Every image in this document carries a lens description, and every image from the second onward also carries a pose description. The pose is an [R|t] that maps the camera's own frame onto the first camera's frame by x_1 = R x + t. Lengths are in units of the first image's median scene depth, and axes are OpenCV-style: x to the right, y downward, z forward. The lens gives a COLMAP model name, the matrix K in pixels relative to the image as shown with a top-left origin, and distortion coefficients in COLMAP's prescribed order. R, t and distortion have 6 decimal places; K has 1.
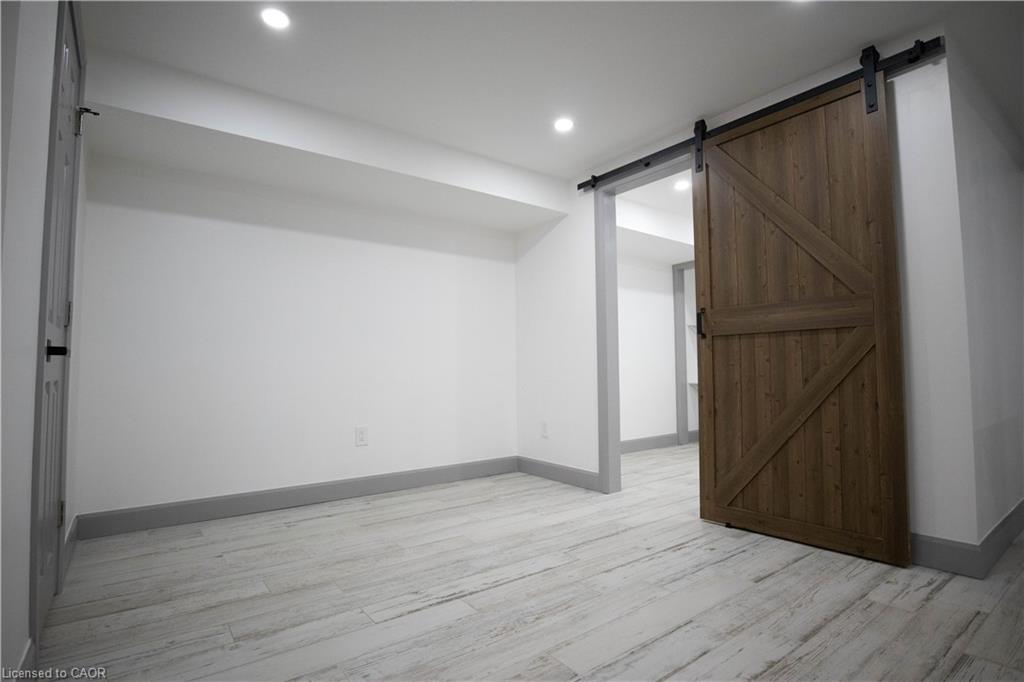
lens RADIAL K [[516.2, 0, 504.8], [0, 516.2, 337.1], [0, 0, 1]] dist [-0.029572, -0.000350]
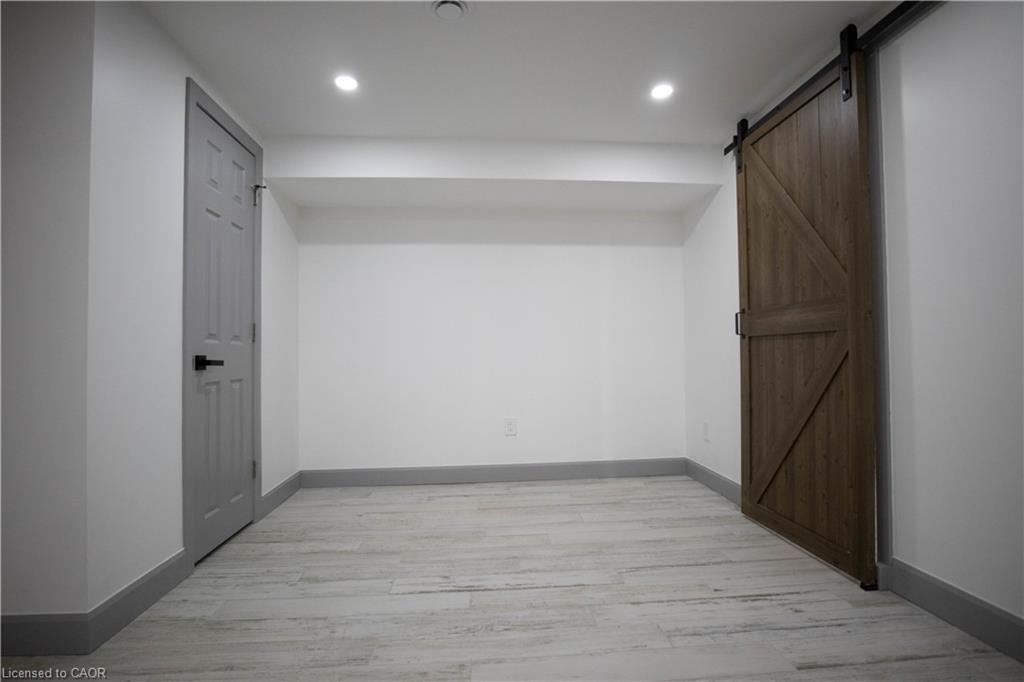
lens RADIAL K [[516.2, 0, 513.2], [0, 516.2, 342.2], [0, 0, 1]] dist [-0.029572, -0.000350]
pose [[0.839398, -0.005240, -0.543491, 0.634583], [0.031317, 0.998759, 0.038738, -0.049950], [0.542614, -0.049537, 0.838520, -0.116714]]
